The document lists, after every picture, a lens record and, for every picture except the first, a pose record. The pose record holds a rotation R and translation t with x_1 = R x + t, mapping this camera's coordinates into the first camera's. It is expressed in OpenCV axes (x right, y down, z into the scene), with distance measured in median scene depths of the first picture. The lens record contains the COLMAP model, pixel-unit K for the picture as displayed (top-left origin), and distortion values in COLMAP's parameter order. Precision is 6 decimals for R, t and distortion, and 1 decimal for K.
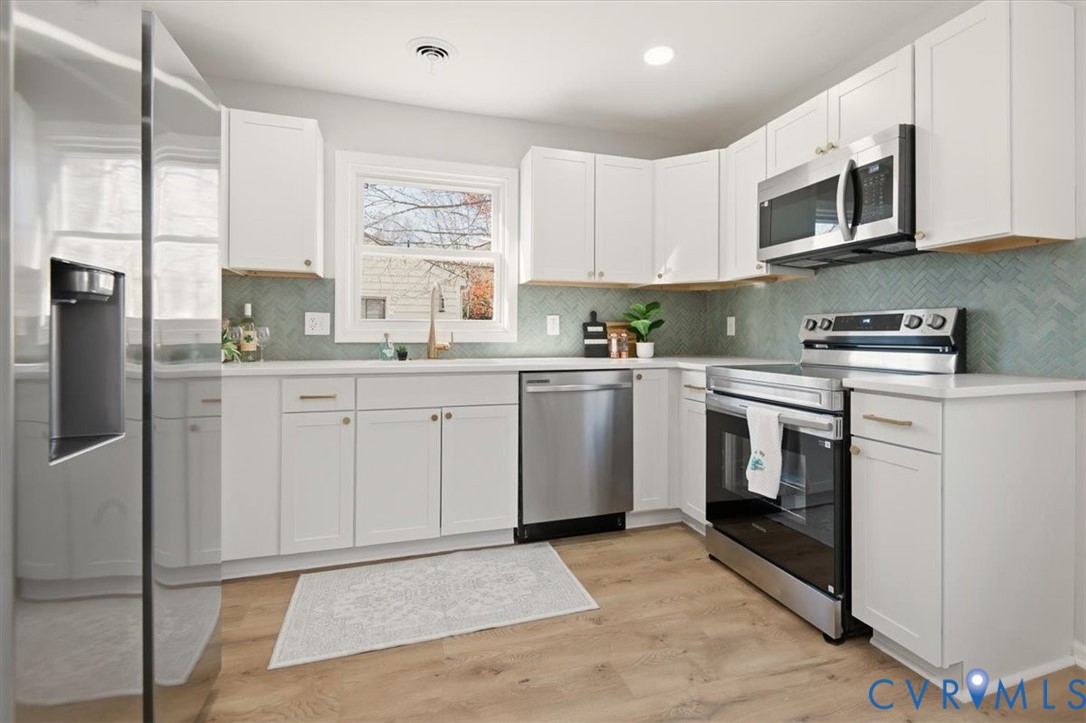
lens RADIAL K [[504.5, 0, 559.3], [0, 504.5, 337.3], [0, 0, 1]] dist [0.000159, -0.000372]
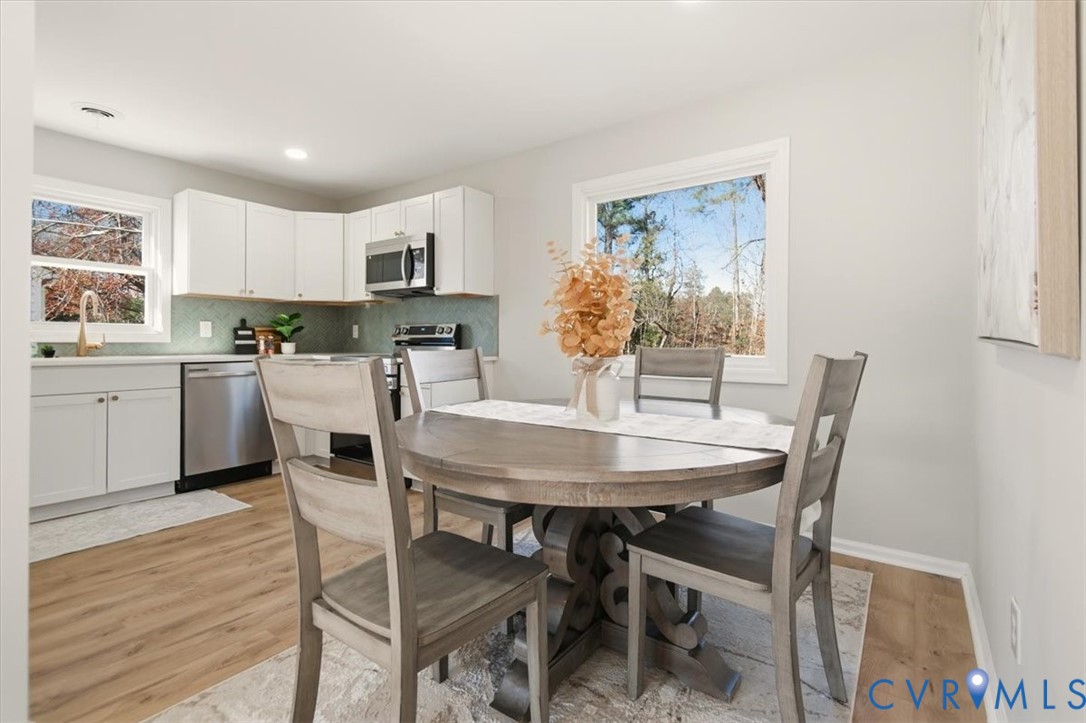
lens RADIAL K [[498.8, 0, 561.1], [0, 498.8, 342.1], [0, 0, 1]] dist [0.011580, -0.016394]
pose [[0.792907, 0.001051, 0.609342, -0.080578], [0.001583, 0.999992, -0.003785, 0.017369], [-0.609341, 0.003966, 0.792899, -0.614426]]
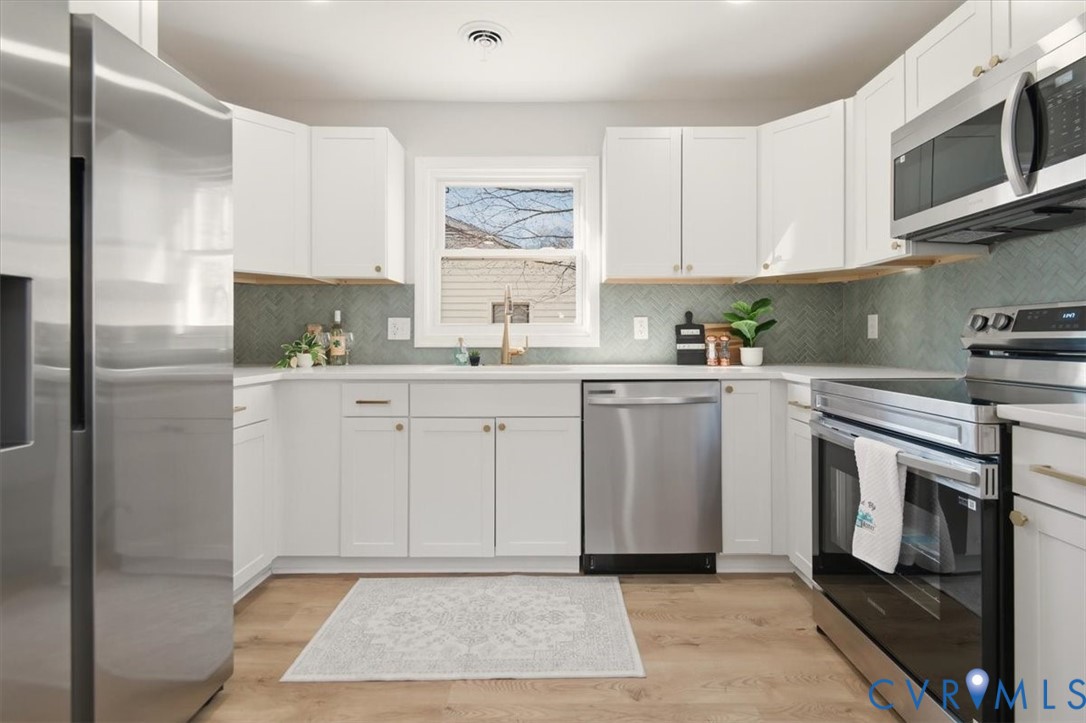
lens RADIAL K [[501.4, 0, 558.3], [0, 501.4, 337.8], [0, 0, 1]] dist [0.003122, -0.000293]
pose [[0.951710, -0.004654, -0.306963, 0.143050], [0.002535, 0.999970, -0.007300, -0.000492], [0.306987, 0.006169, 0.951694, 0.137307]]
